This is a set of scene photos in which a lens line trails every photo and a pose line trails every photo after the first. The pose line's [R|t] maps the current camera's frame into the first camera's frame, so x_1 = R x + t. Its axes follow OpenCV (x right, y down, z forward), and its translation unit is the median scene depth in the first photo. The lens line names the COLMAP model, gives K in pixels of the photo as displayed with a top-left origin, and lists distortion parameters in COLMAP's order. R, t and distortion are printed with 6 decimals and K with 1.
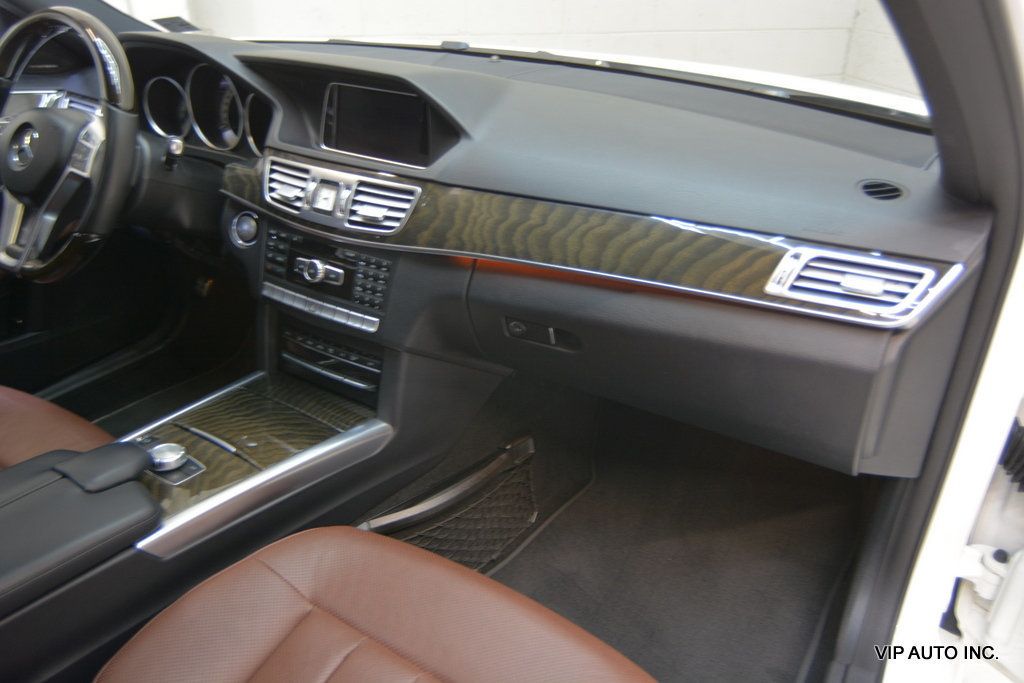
lens RADIAL K [[773.7, 0, 512.0], [0, 773.7, 341.5], [0, 0, 1]] dist [-0.002043, -0.001036]
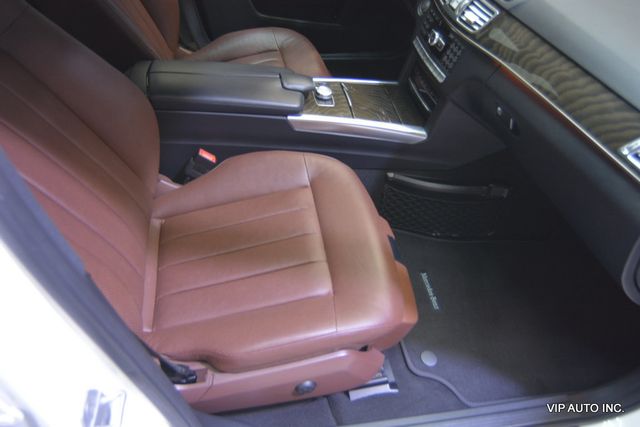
lens RADIAL K [[483.6, 0, 320.0], [0, 483.6, 213.5], [0, 0, 1]] dist [-0.002043, -0.001036]
pose [[0.678465, 0.546511, -0.490929, 0.359885], [-0.414591, 0.836518, 0.358262, -0.044445], [0.606465, -0.039533, 0.794127, -0.090562]]
